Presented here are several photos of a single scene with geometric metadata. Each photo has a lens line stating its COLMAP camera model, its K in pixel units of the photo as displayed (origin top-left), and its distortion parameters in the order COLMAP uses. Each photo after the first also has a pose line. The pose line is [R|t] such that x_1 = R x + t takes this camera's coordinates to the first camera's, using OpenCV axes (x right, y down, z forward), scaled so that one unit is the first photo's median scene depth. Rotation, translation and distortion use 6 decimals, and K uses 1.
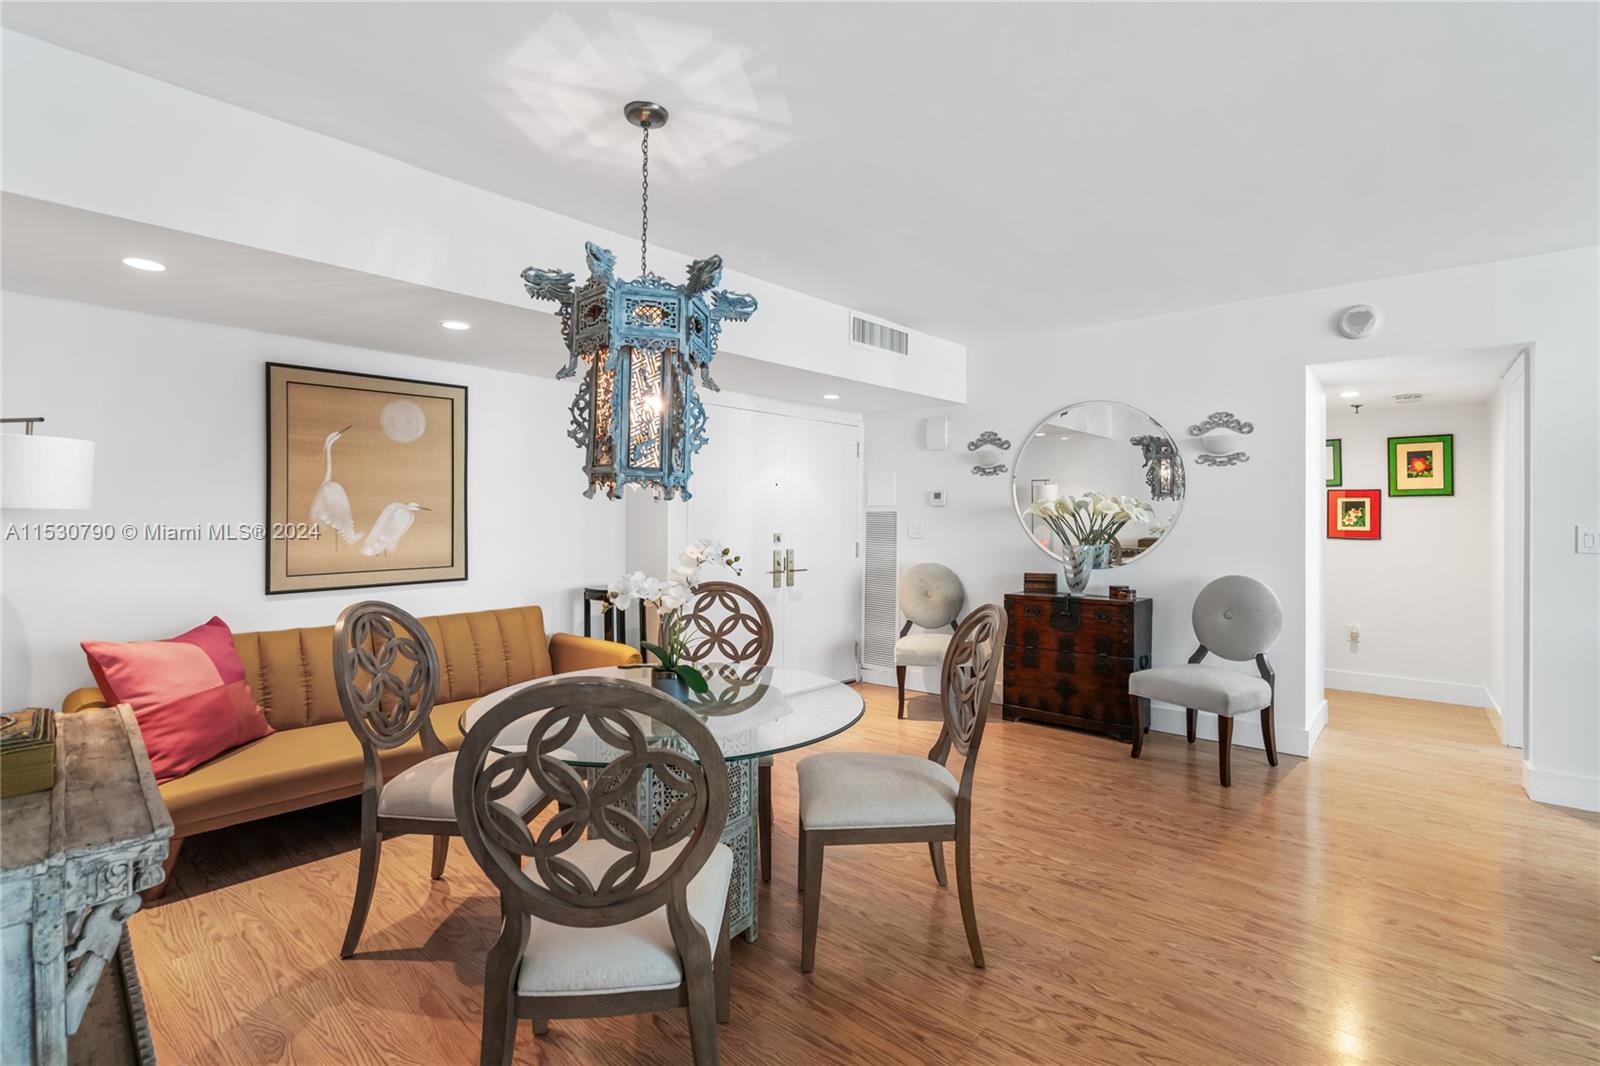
lens RADIAL K [[730.8, 0, 803.8], [0, 730.8, 508.3], [0, 0, 1]] dist [0.001545, 0.000302]
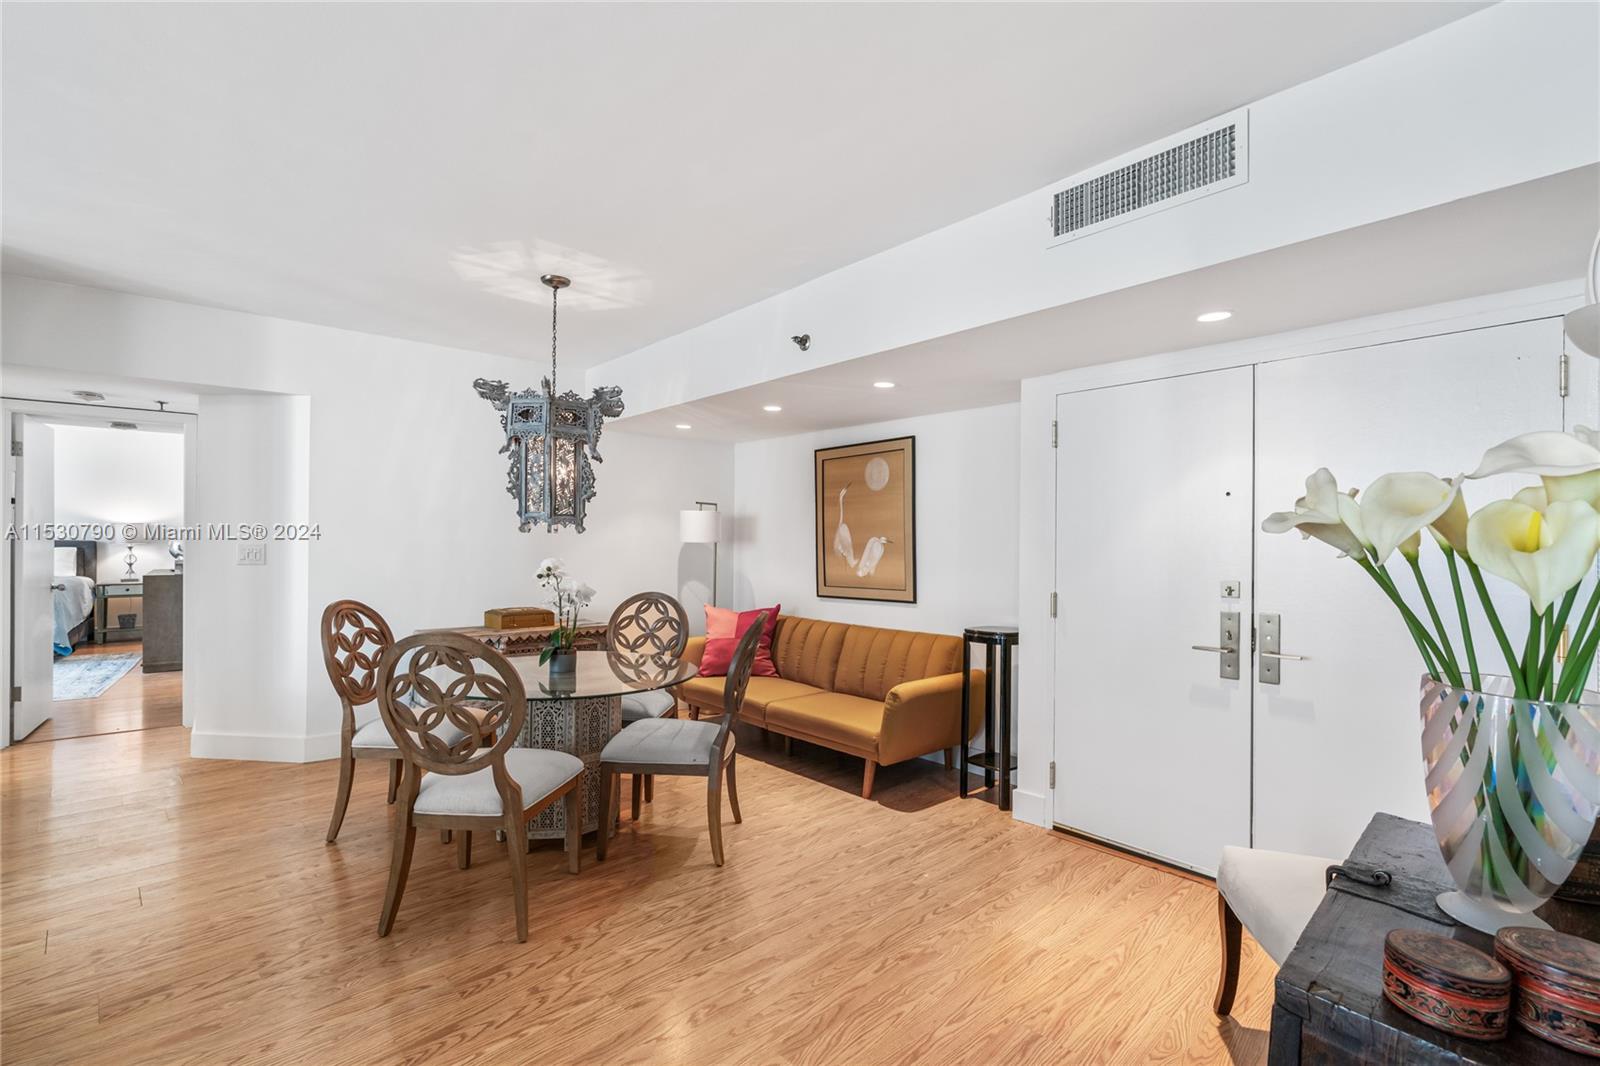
lens RADIAL K [[725.6, 0, 802.6], [0, 725.6, 537.3], [0, 0, 1]] dist [-0.007406, 0.000583]
pose [[-0.098066, -0.014410, -0.995076, 0.787660], [0.000601, 0.999894, -0.014539, 0.012162], [0.995180, -0.002024, -0.098047, 1.062294]]
